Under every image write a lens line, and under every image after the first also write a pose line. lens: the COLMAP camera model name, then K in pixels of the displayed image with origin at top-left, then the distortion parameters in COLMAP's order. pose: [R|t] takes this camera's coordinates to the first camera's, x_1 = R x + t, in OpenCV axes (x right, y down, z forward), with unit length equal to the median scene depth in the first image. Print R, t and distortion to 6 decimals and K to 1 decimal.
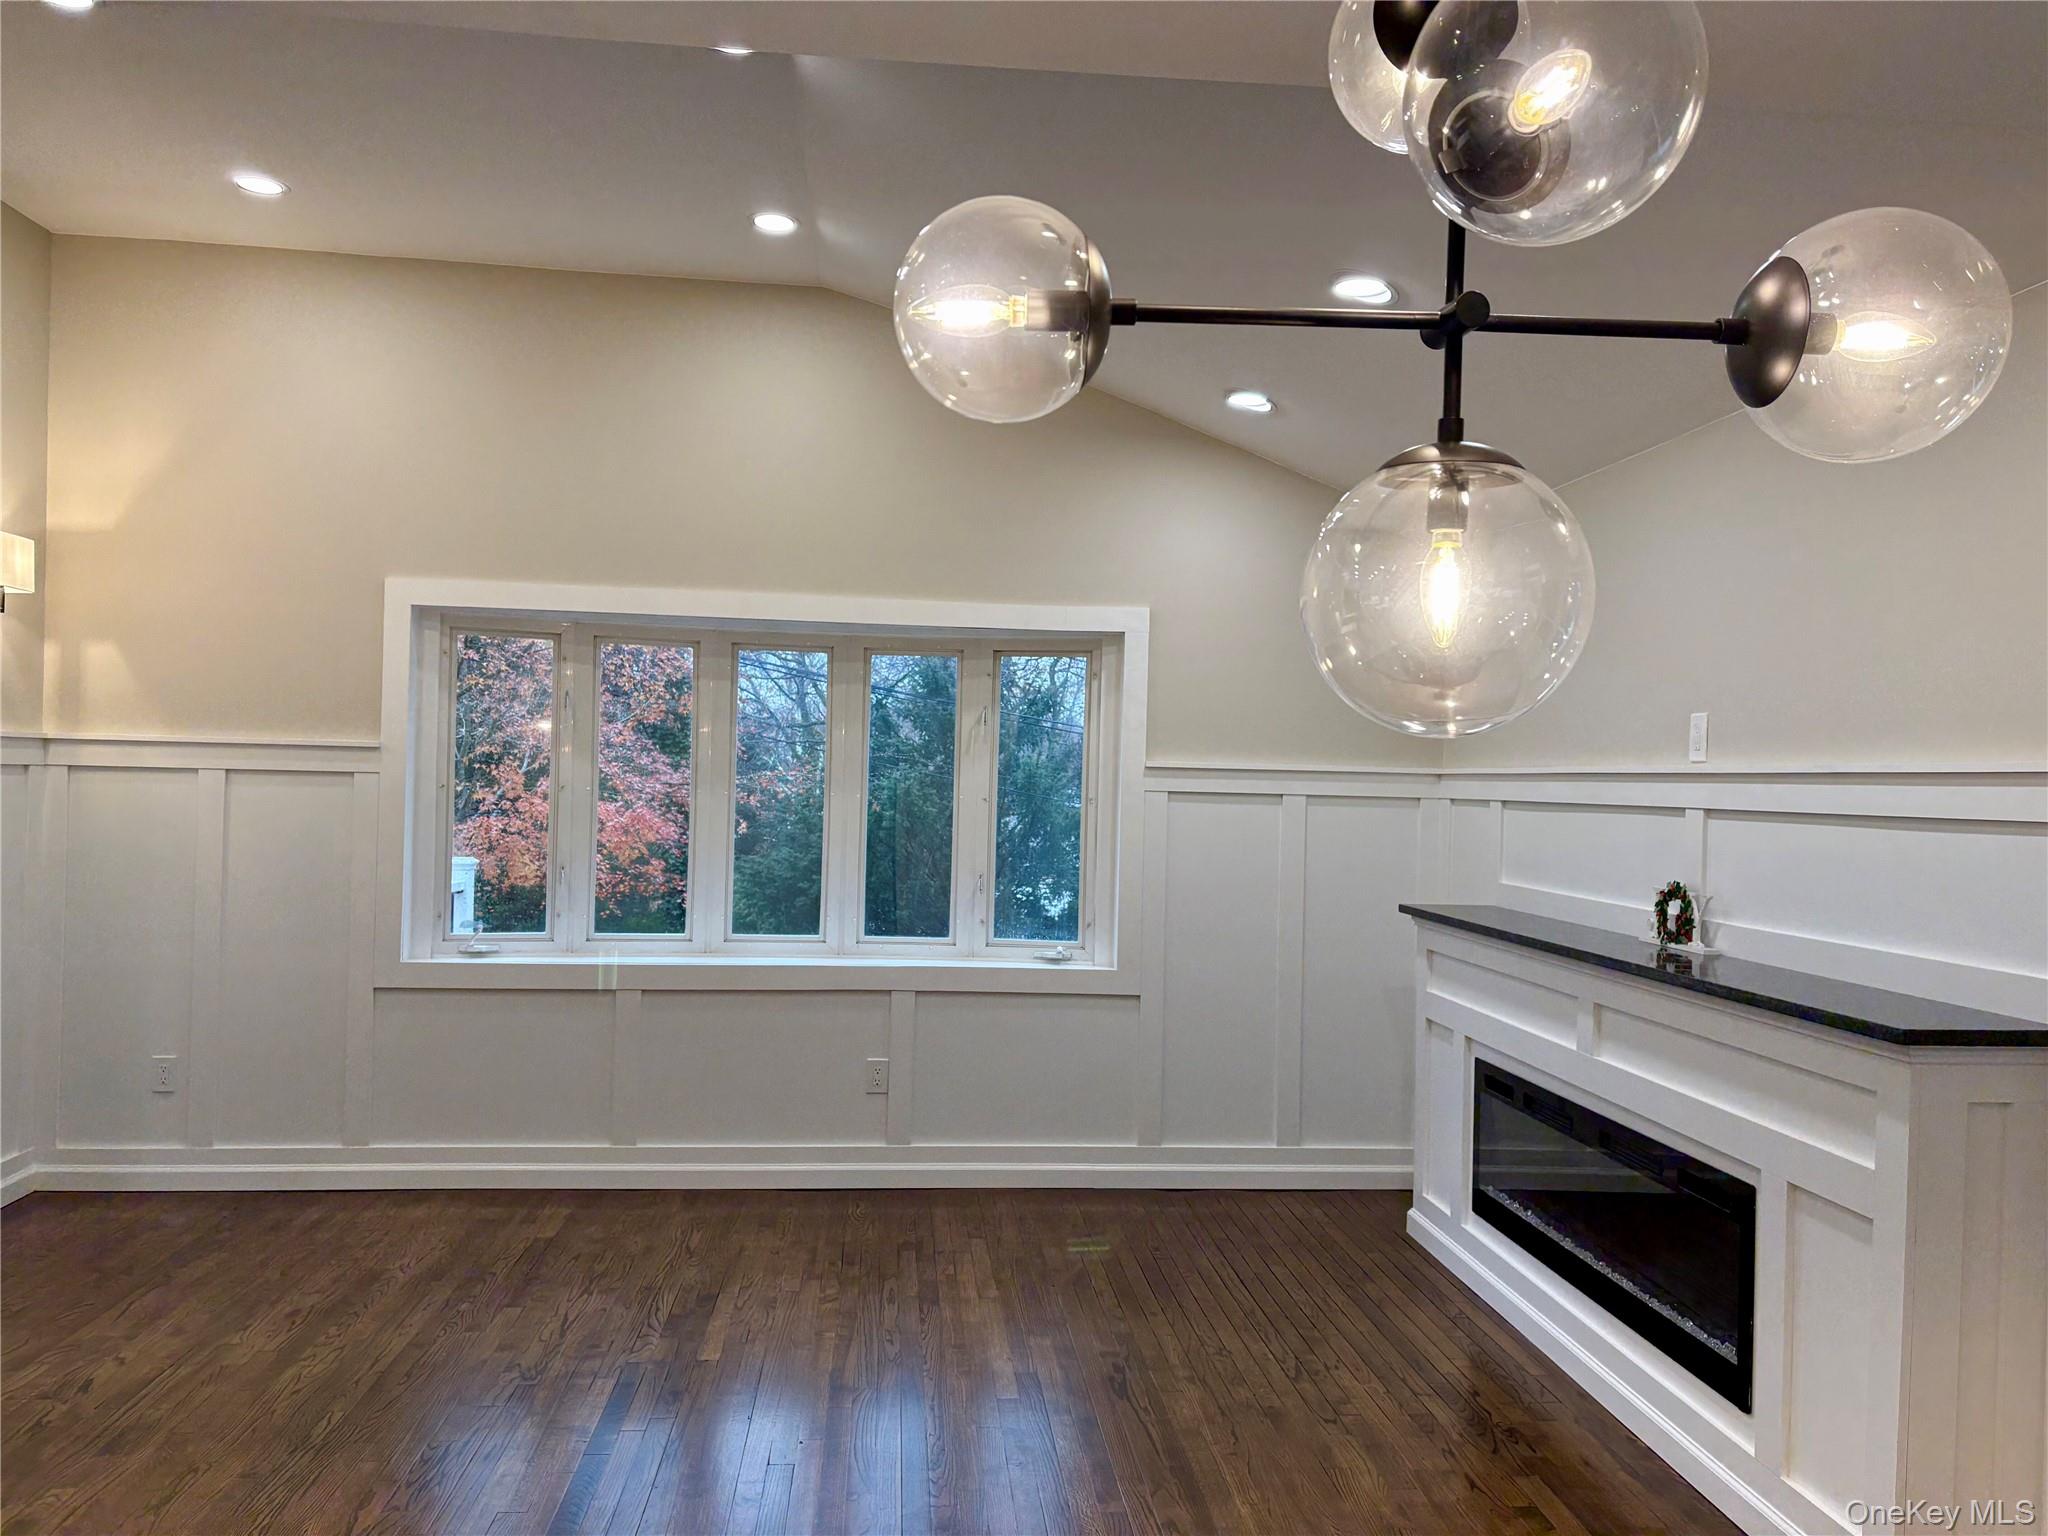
lens RADIAL K [[1535.5, 0, 1032.2], [0, 1535.5, 800.2], [0, 0, 1]] dist [0.087212, -0.123675]
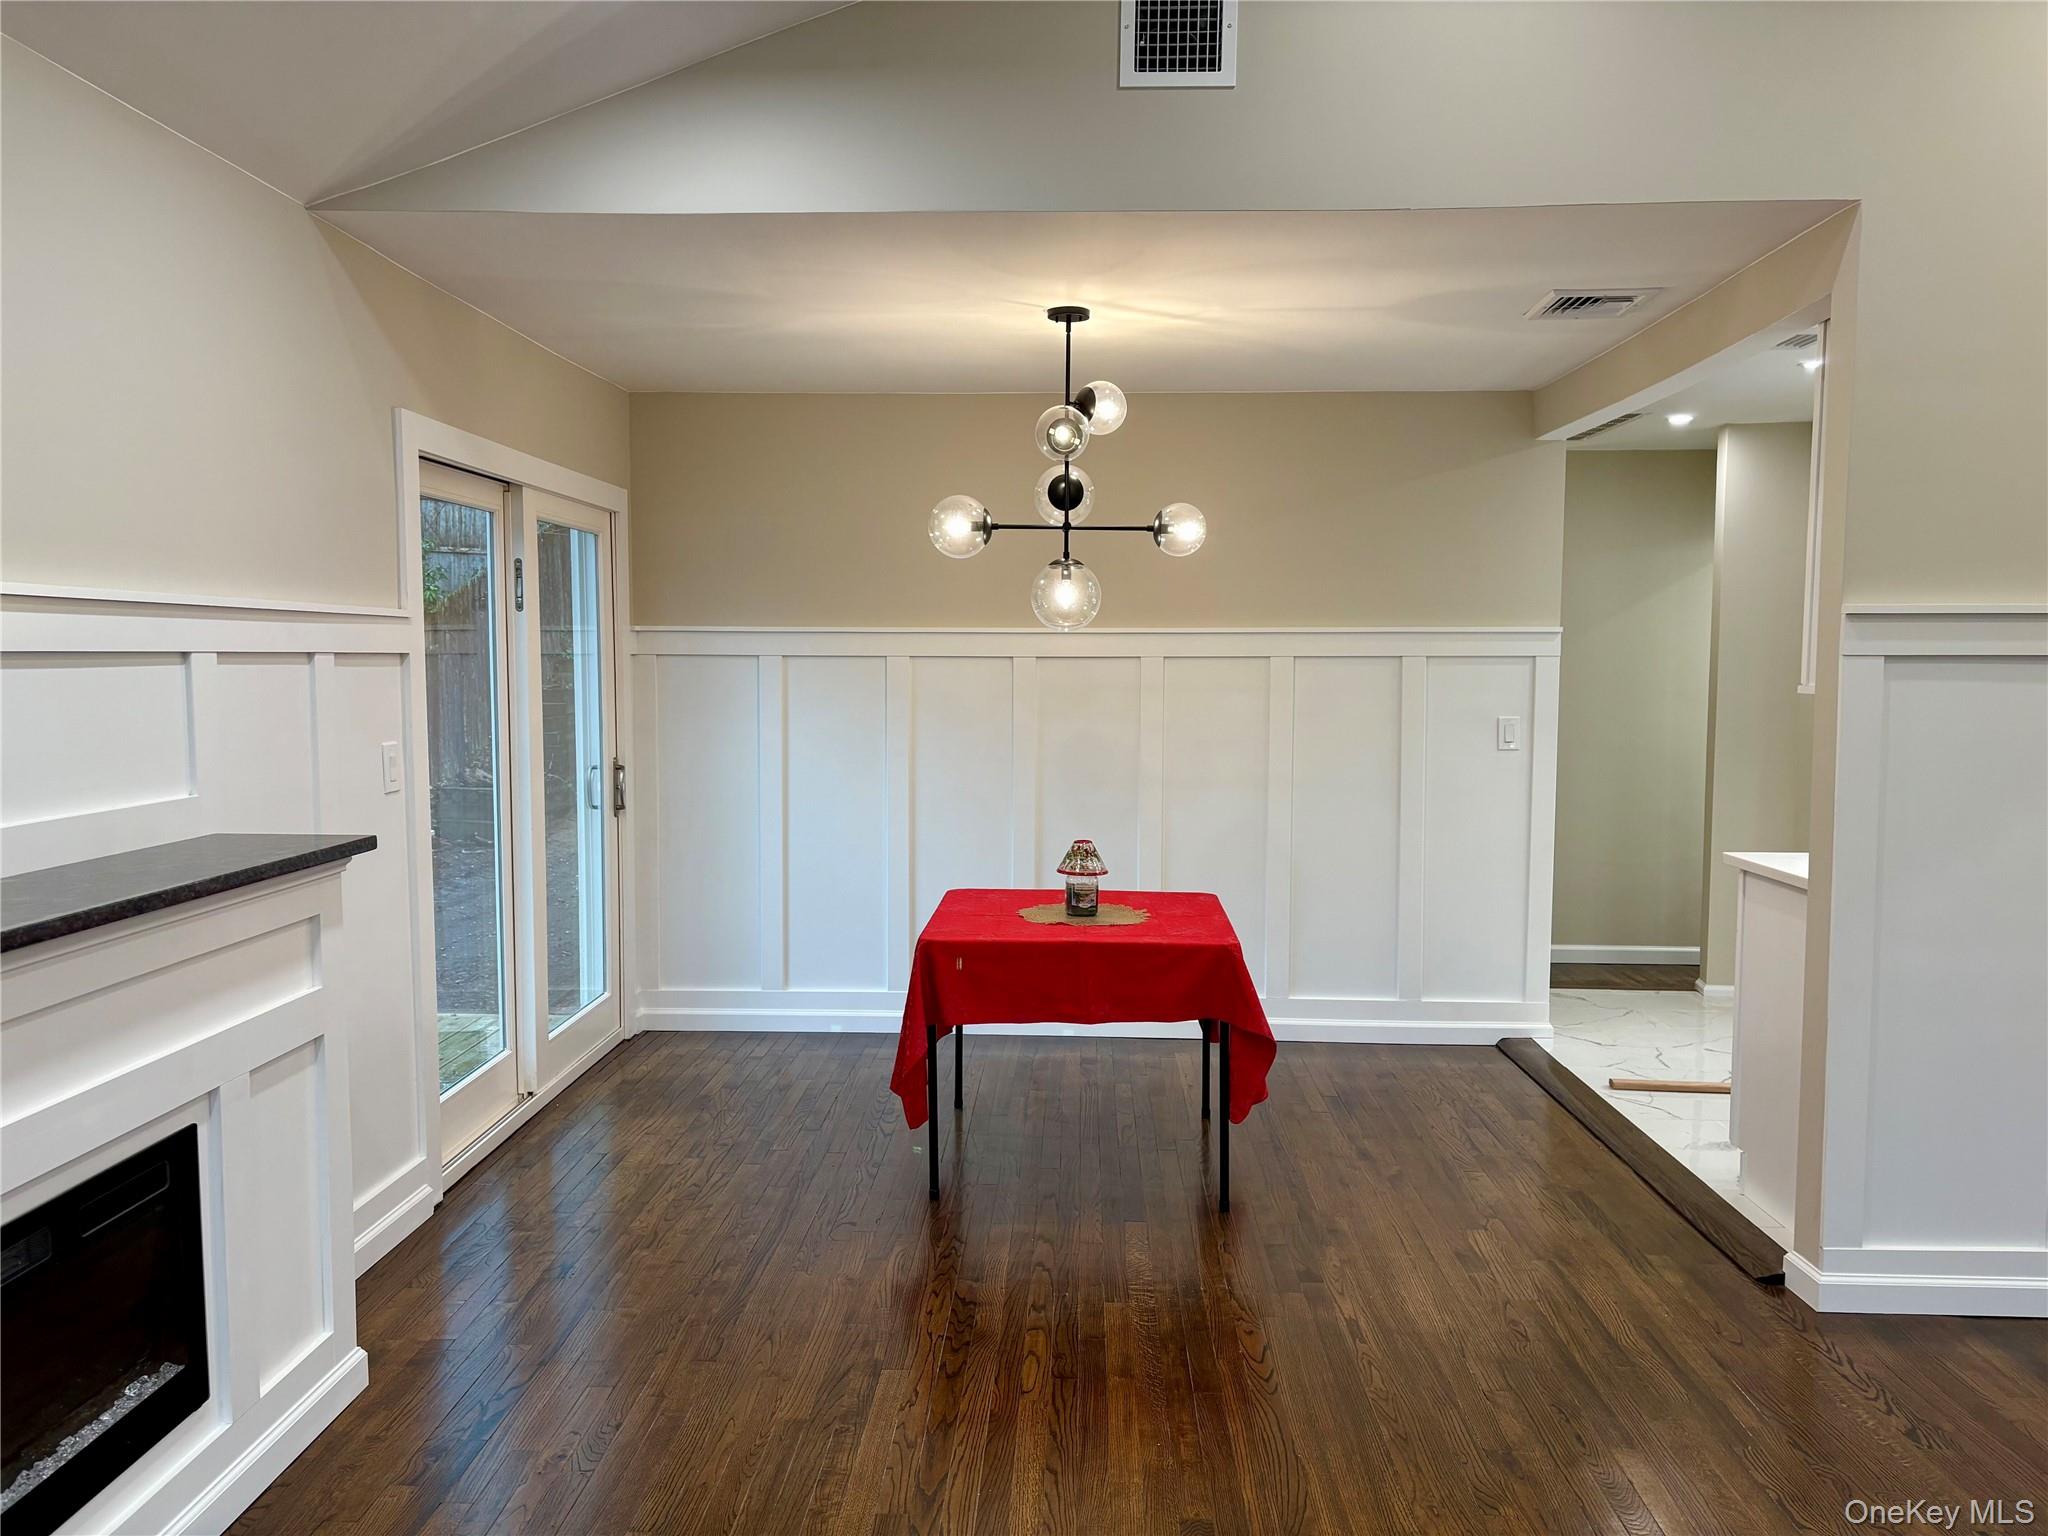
lens RADIAL K [[1535.5, 0, 1032.2], [0, 1535.5, 800.2], [0, 0, 1]] dist [0.087212, -0.123675]
pose [[-0.991453, -0.045509, 0.122271, -0.040596], [-0.032069, 0.993446, 0.109715, -0.014742], [-0.126463, 0.104857, -0.986414, 1.355991]]
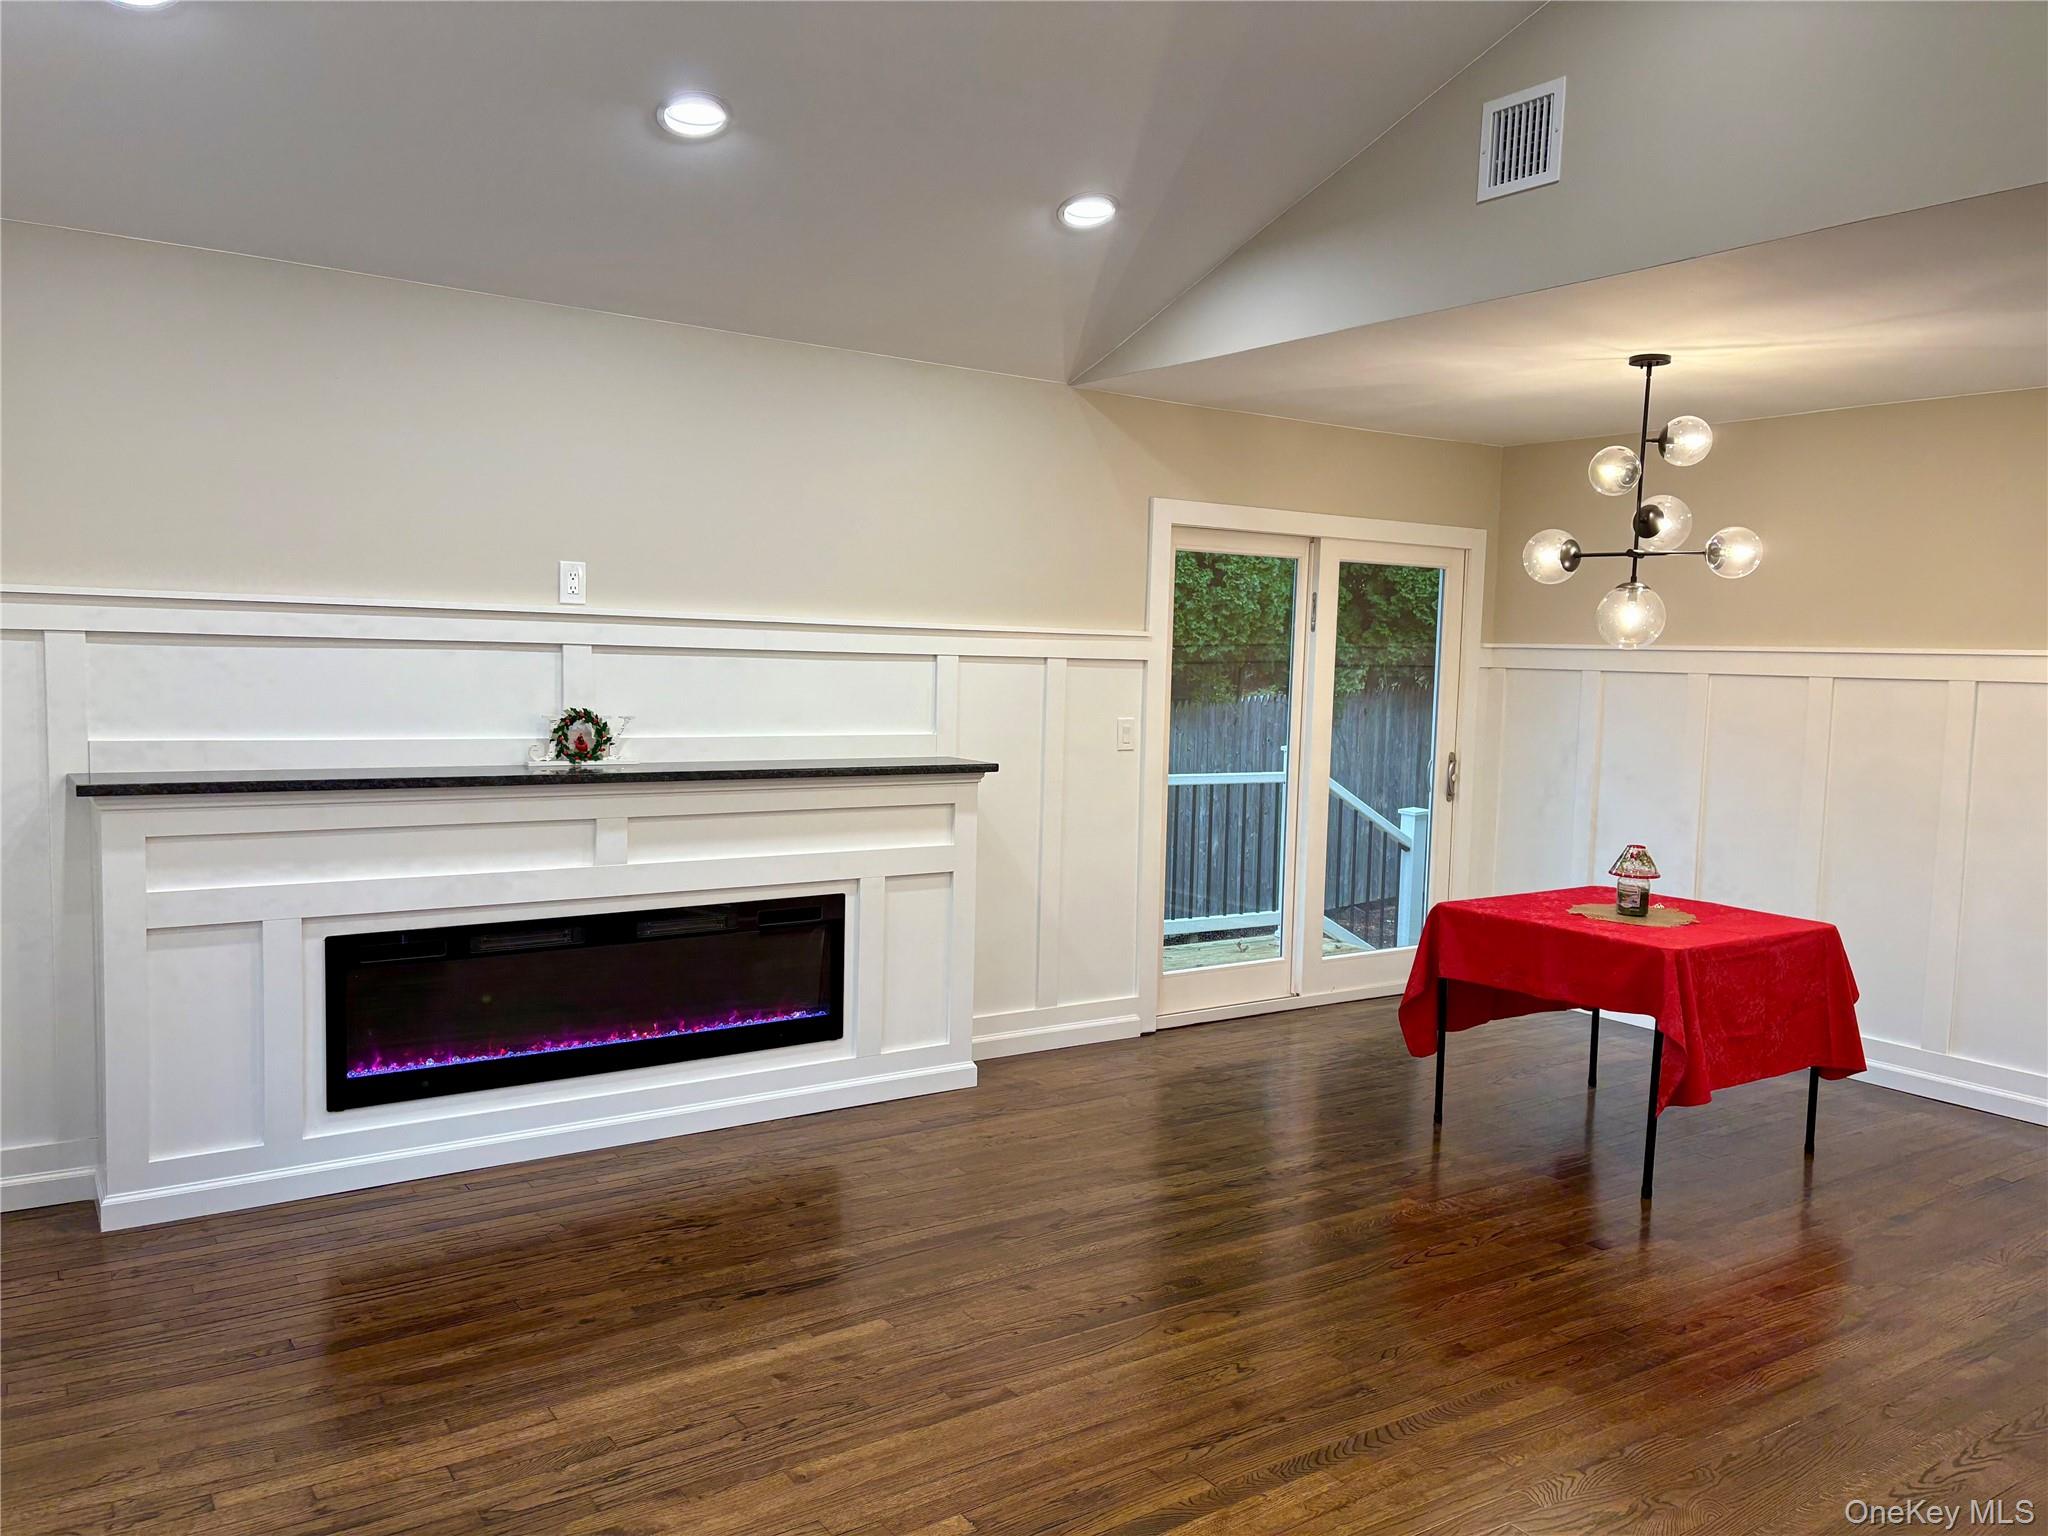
lens RADIAL K [[1535.5, 0, 1032.2], [0, 1535.5, 800.2], [0, 0, 1]] dist [0.087212, -0.123675]
pose [[-0.495076, -0.124891, 0.859827, -0.742907], [-0.032171, 0.991571, 0.125503, -0.034981], [-0.868254, 0.034472, -0.494921, 1.259543]]
